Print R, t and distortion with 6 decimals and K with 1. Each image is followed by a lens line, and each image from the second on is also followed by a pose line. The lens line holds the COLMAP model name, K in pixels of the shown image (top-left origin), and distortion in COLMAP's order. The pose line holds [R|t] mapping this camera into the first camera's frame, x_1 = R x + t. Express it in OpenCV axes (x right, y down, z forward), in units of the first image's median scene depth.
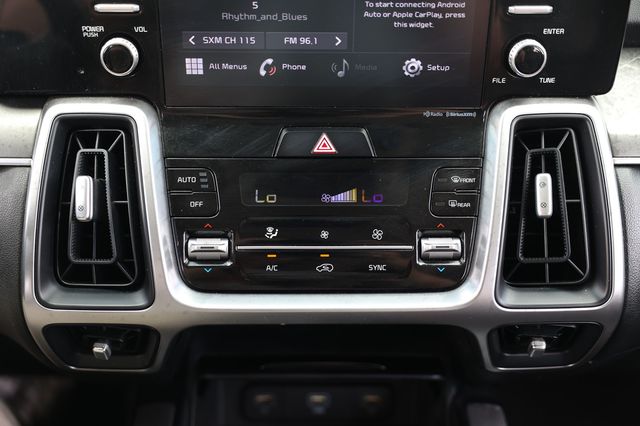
lens RADIAL K [[783.6, 0, 320.0], [0, 783.6, 213.0], [0, 0, 1]] dist [0.027951, 0.040574]
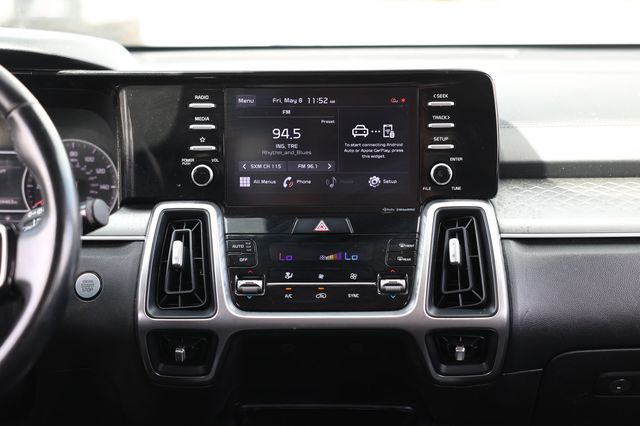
lens RADIAL K [[1184.3, 0, 320.0], [0, 1184.3, 213.0], [0, 0, 1]] dist [0.278307, -0.077790]
pose [[0.998584, -0.011669, -0.051898, 0.133031], [-0.007543, 0.934721, -0.355302, 0.780329], [0.052656, 0.355190, 0.933310, -1.349169]]
